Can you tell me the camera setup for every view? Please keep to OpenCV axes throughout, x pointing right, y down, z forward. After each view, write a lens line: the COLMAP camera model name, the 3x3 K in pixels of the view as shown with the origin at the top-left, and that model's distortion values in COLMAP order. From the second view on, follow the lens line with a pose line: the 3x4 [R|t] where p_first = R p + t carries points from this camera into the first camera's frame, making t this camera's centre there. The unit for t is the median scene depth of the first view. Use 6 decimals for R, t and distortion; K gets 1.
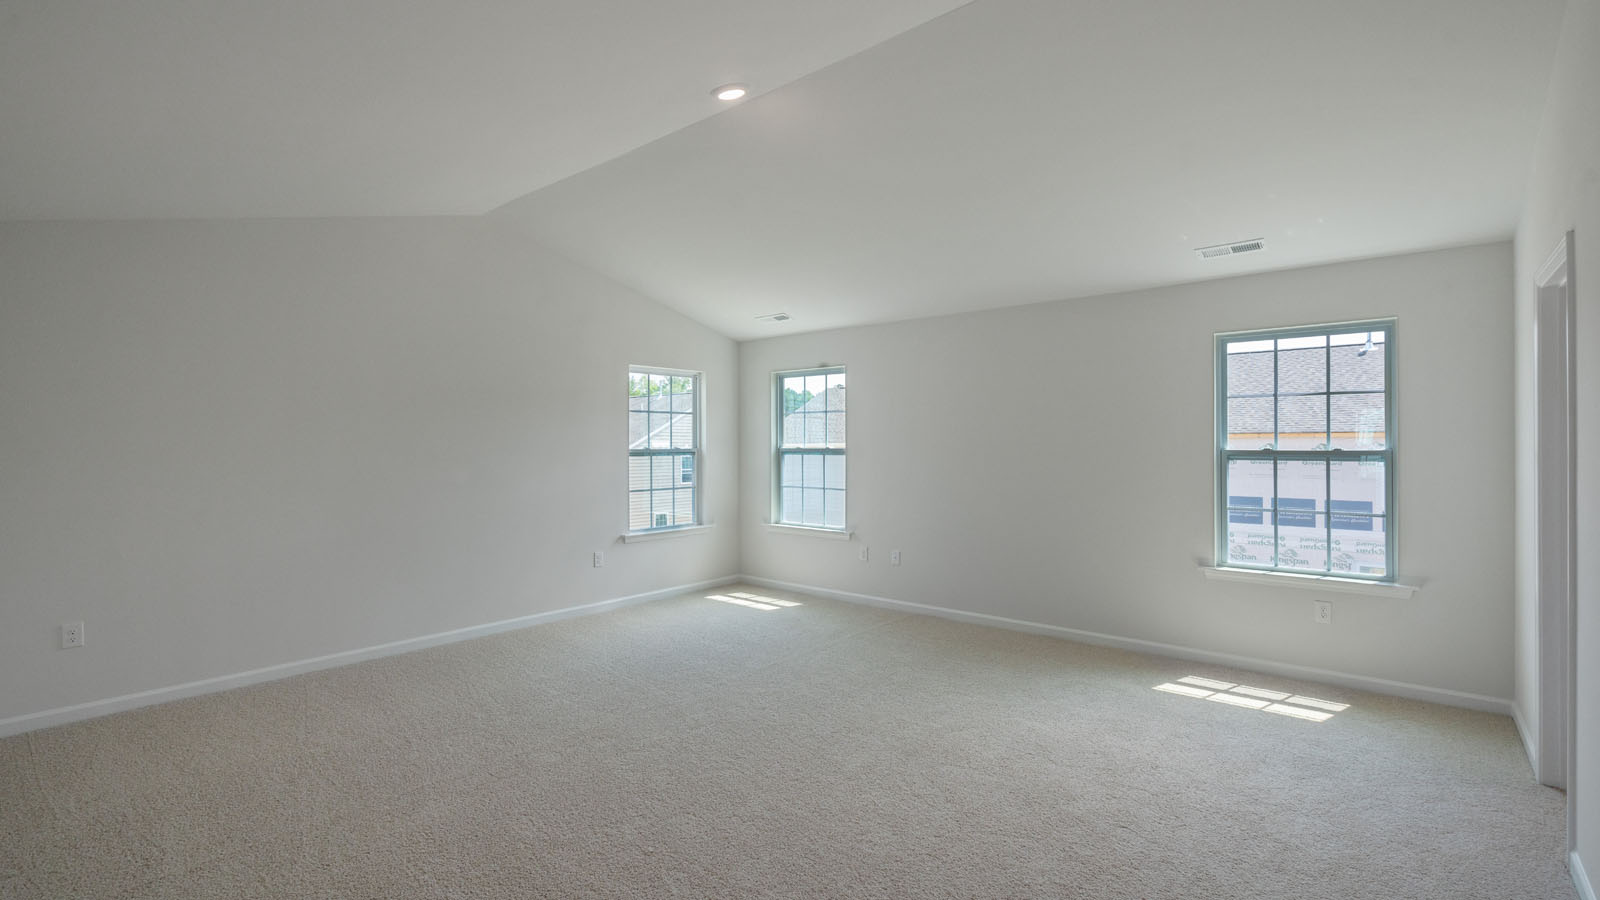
lens RADIAL K [[712.5, 0, 810.7], [0, 712.5, 441.2], [0, 0, 1]] dist [-0.008745, 0.002031]
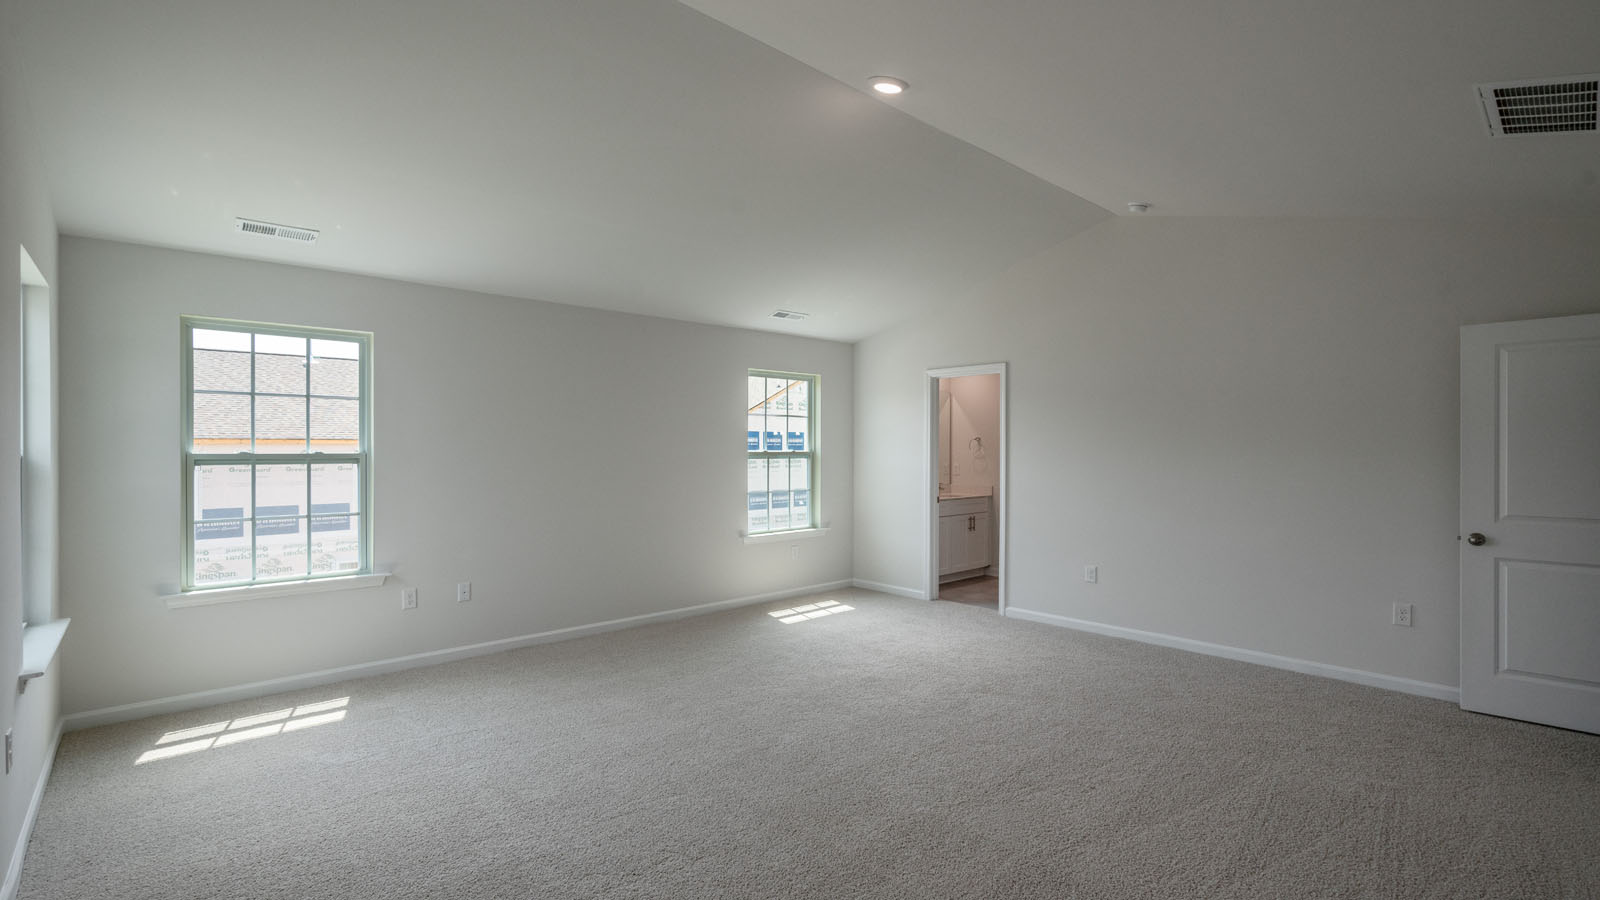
lens RADIAL K [[736.1, 0, 807.6], [0, 736.1, 456.8], [0, 0, 1]] dist [0.000357, 0.000839]
pose [[0.115875, -0.008933, 0.993224, -0.219361], [-0.007396, 0.999924, 0.009856, 0.001491], [-0.993236, -0.008488, 0.115800, 0.182915]]
